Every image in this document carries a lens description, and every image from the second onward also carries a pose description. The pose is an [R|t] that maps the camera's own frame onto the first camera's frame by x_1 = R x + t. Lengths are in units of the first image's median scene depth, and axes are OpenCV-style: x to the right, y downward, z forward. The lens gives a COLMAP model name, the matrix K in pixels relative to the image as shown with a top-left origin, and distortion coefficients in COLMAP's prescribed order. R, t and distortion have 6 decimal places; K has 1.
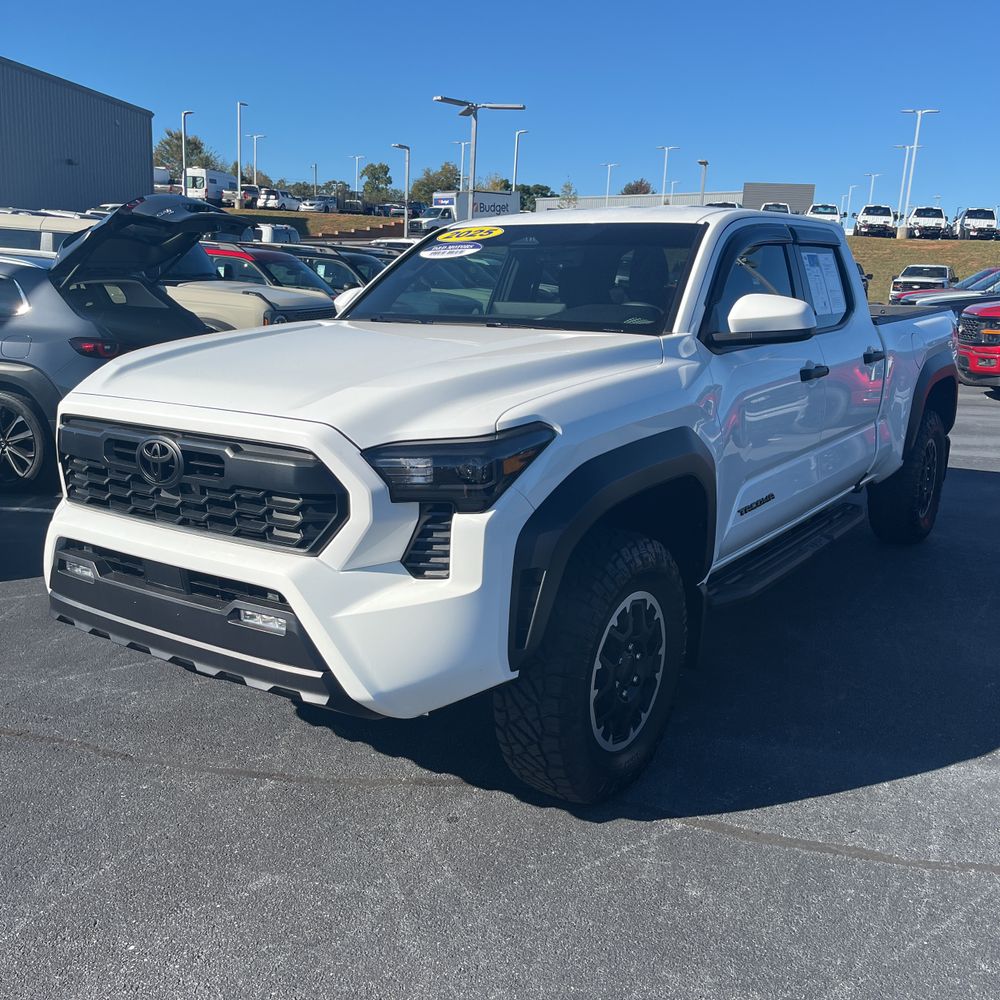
lens RADIAL K [[1027.0, 0, 514.6], [0, 1027.0, 485.7], [0, 0, 1]] dist [0.029214, -0.032694]
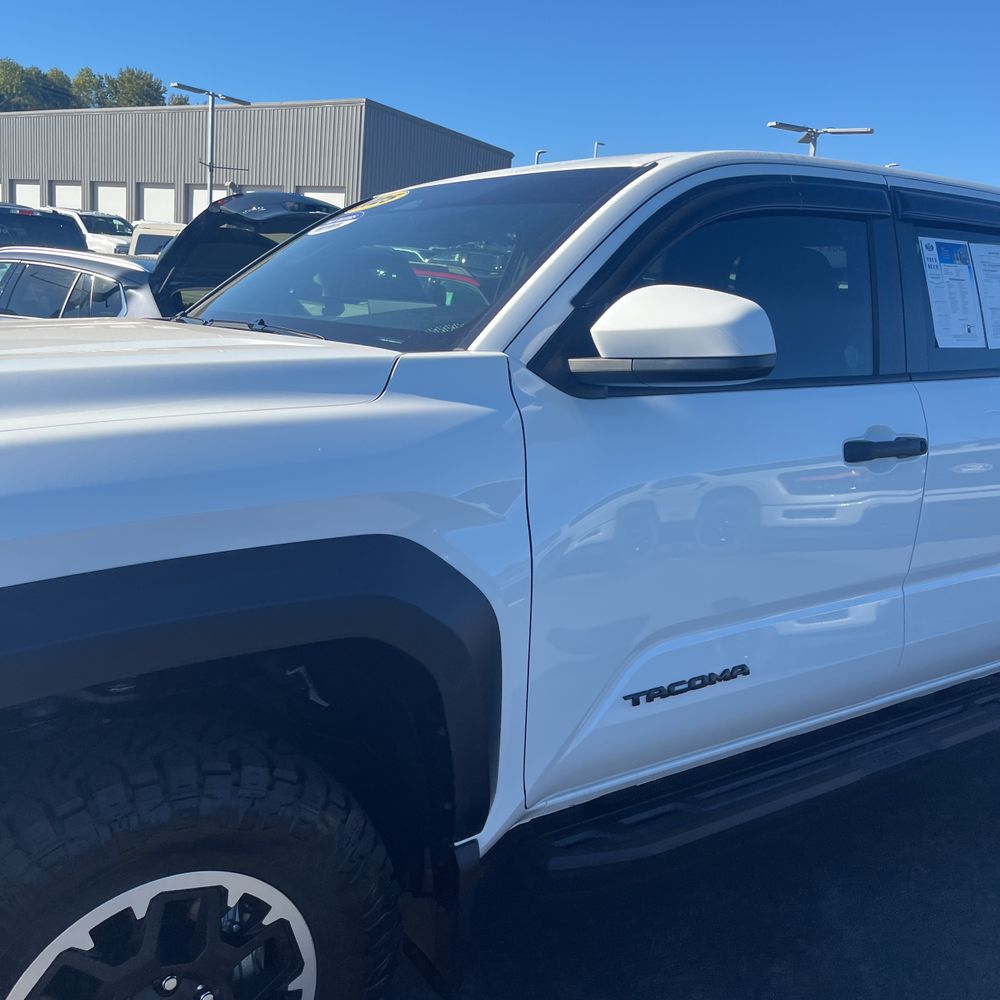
lens RADIAL K [[1028.6, 0, 499.7], [0, 1028.6, 489.0], [0, 0, 1]] dist [0.046725, -0.060510]
pose [[0.936221, 0.091431, -0.339309, 0.269053], [-0.103588, 0.994460, -0.017850, -0.053811], [0.335797, 0.051860, 0.940506, 0.392546]]
